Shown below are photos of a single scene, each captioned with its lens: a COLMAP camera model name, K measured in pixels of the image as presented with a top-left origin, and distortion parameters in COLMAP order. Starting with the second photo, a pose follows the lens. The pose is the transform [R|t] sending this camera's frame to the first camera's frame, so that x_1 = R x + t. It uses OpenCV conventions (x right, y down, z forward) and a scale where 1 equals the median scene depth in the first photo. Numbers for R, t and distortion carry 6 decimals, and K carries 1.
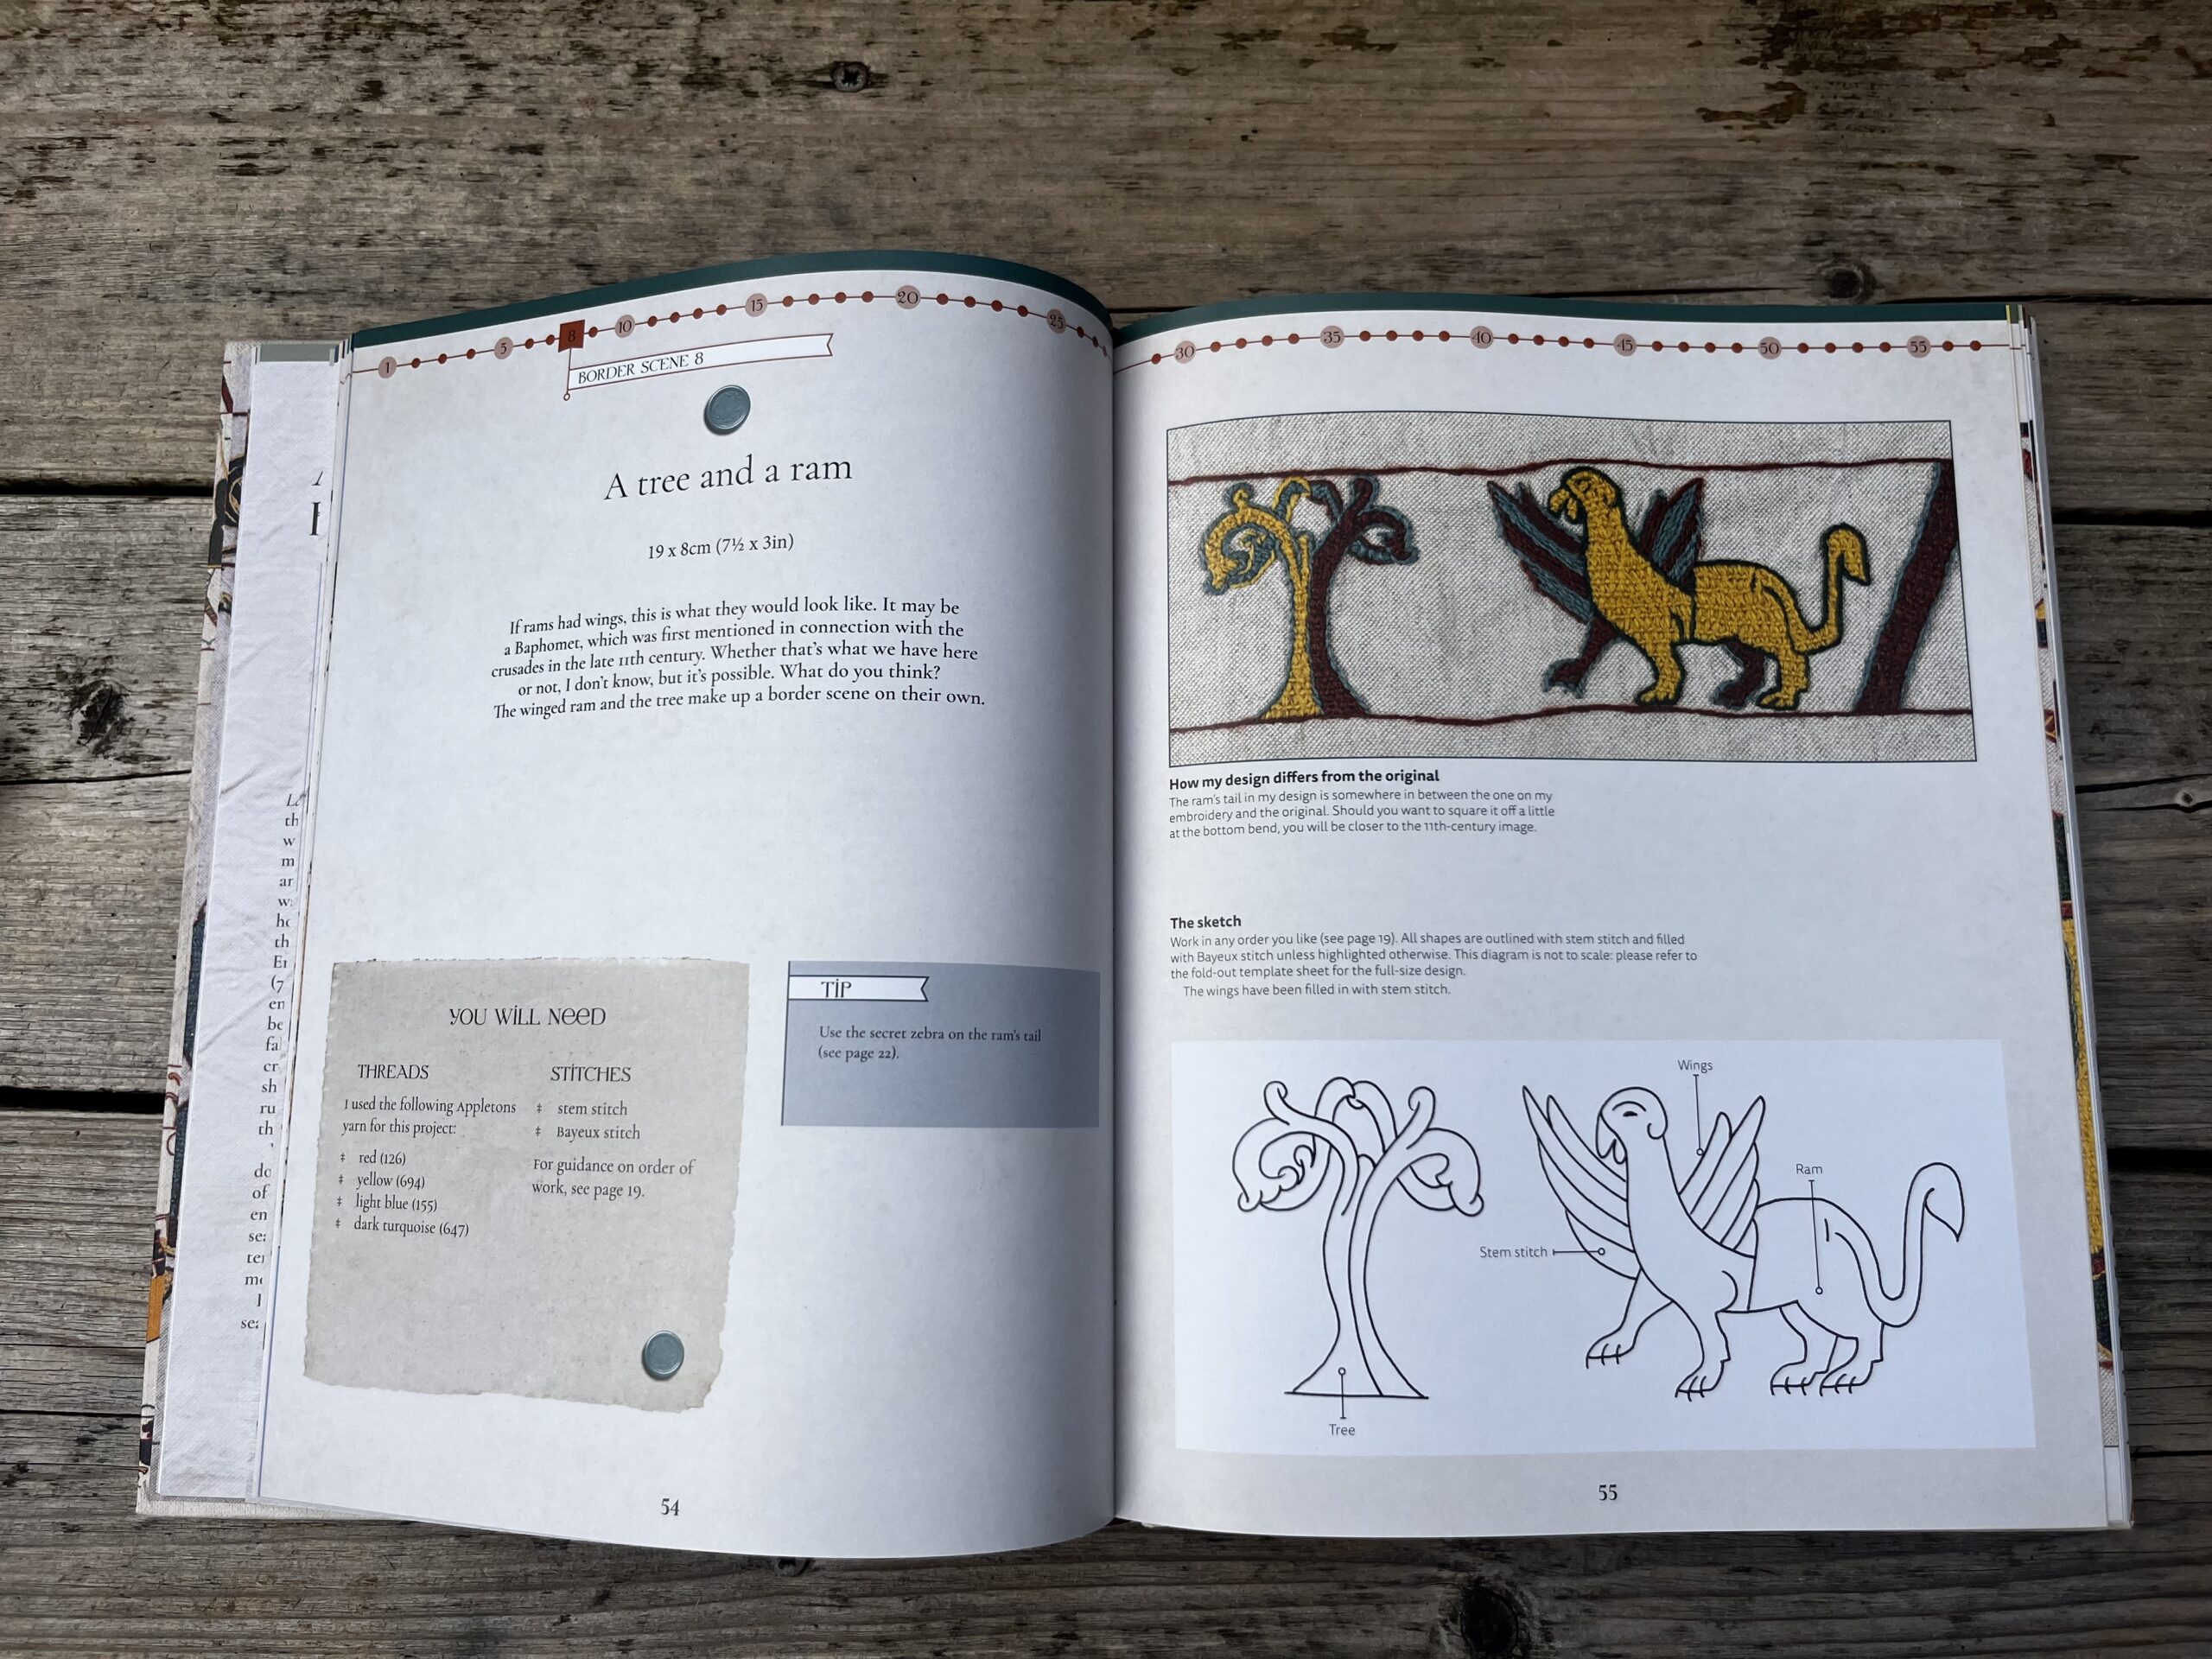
lens RADIAL K [[1660.9, 0, 1106.0], [0, 1660.9, 829.5], [0, 0, 1]] dist [0.081945, -0.123177]
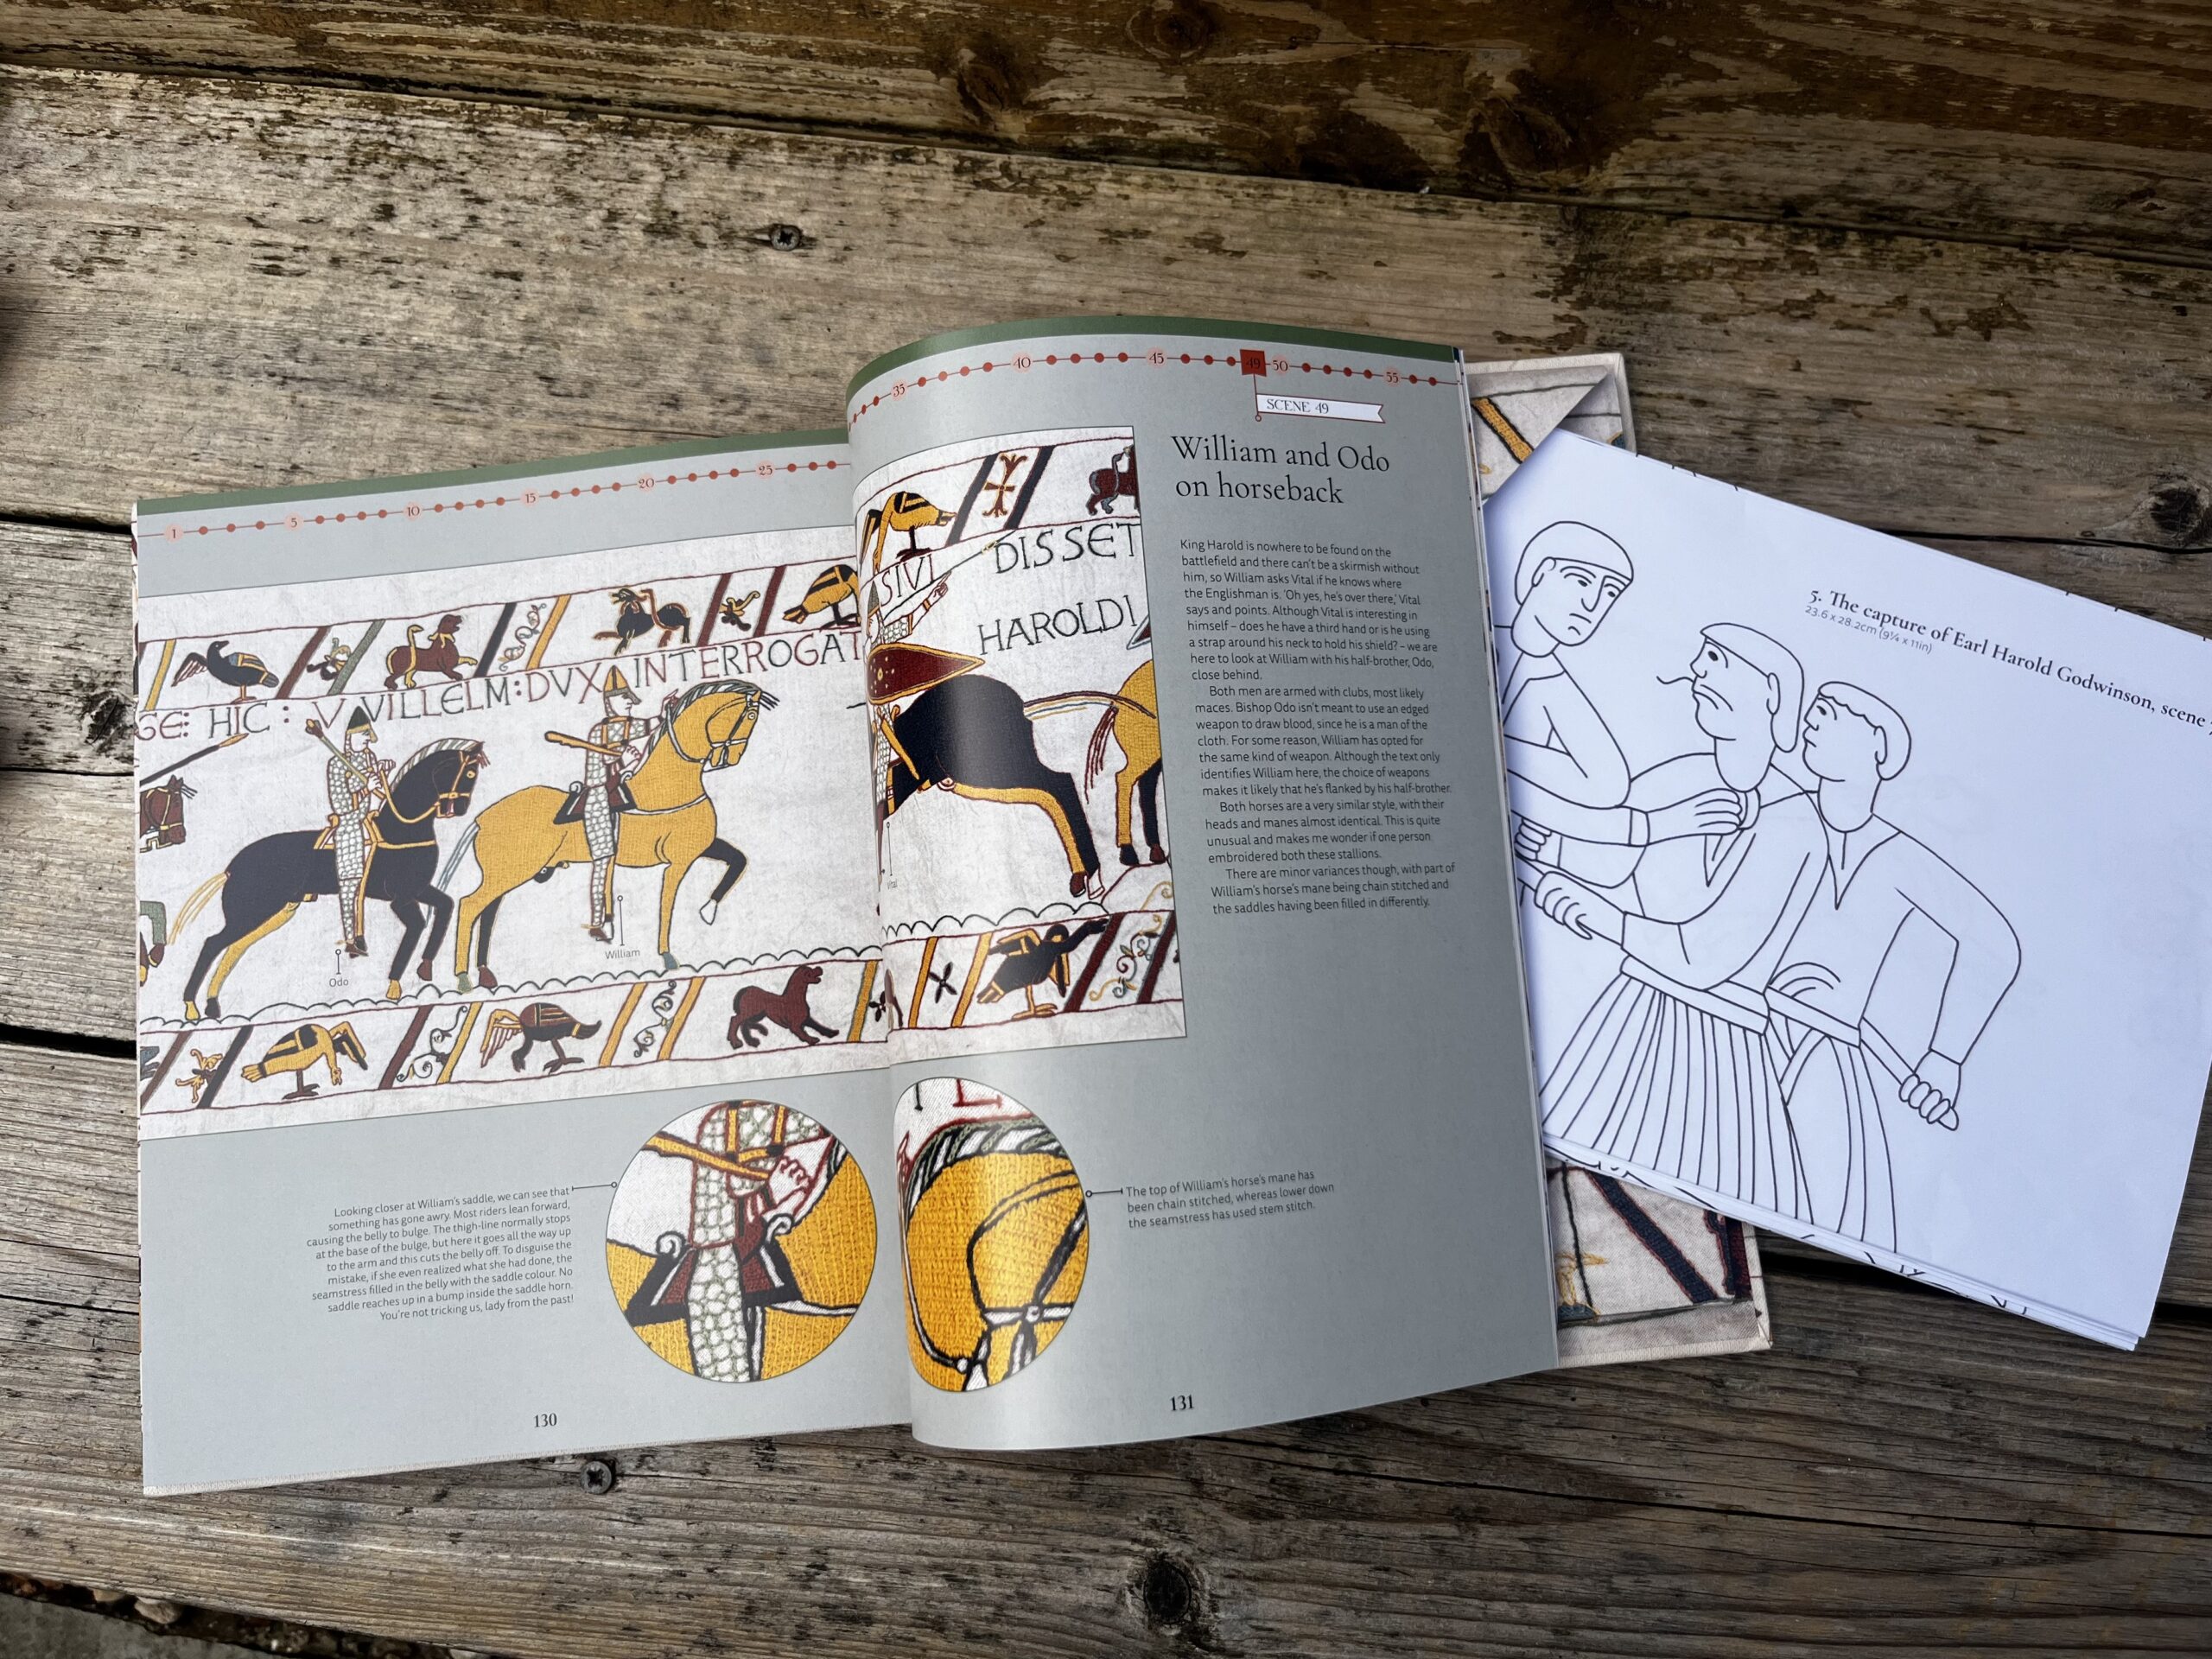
lens RADIAL K [[1660.9, 0, 1106.0], [0, 1660.9, 829.5], [0, 0, 1]] dist [0.081945, -0.123177]
pose [[0.985900, 0.117596, 0.119046, -0.025993], [-0.114656, 0.992913, -0.031277, -0.029565], [-0.121880, 0.017187, 0.992396, -0.229425]]
